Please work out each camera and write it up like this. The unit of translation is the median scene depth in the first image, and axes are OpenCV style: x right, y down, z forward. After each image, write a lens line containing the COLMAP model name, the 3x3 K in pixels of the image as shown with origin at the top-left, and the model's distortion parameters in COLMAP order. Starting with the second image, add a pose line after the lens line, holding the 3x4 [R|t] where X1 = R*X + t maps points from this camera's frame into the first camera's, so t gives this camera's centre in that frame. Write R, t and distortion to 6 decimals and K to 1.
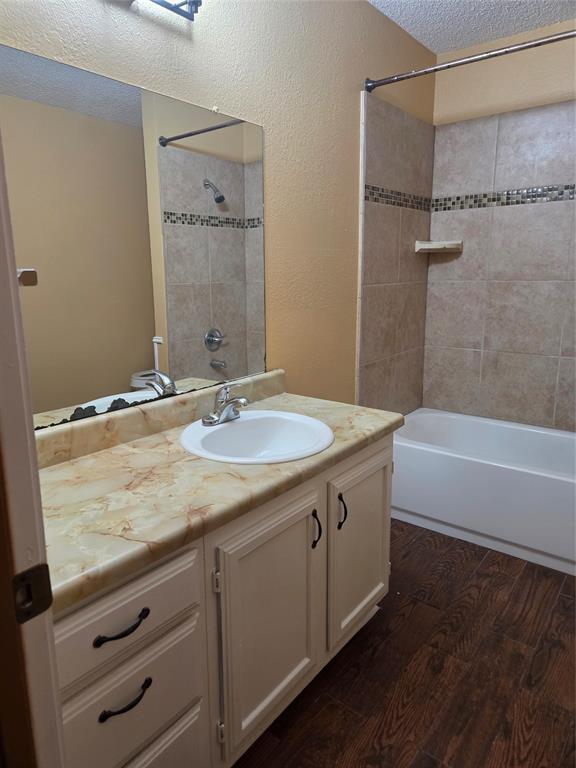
lens RADIAL K [[513.3, 0, 280.2], [0, 513.3, 382.2], [0, 0, 1]] dist [0.068716, -0.049391]
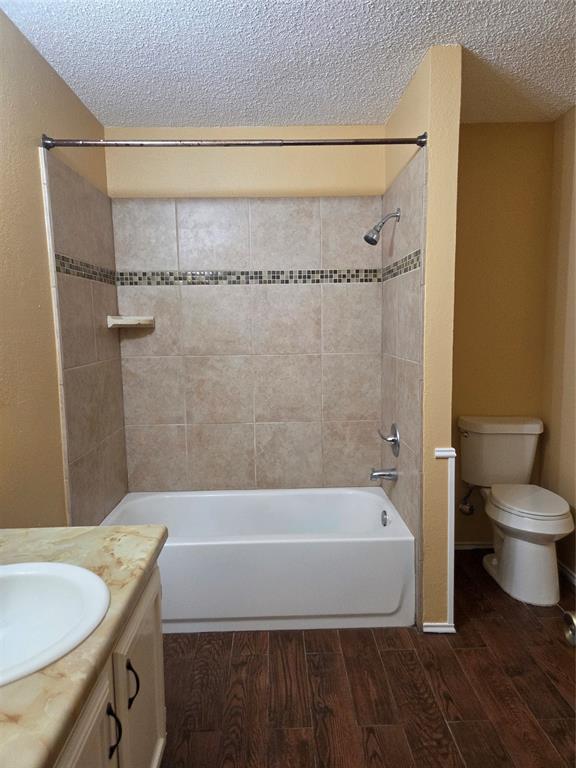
lens RADIAL K [[513.3, 0, 285.4], [0, 513.3, 389.3], [0, 0, 1]] dist [0.068716, -0.049391]
pose [[0.771075, -0.082264, 0.631408, -0.092000], [0.142788, 0.988704, -0.045557, -0.064057], [-0.620528, 0.125285, 0.774111, 0.125004]]
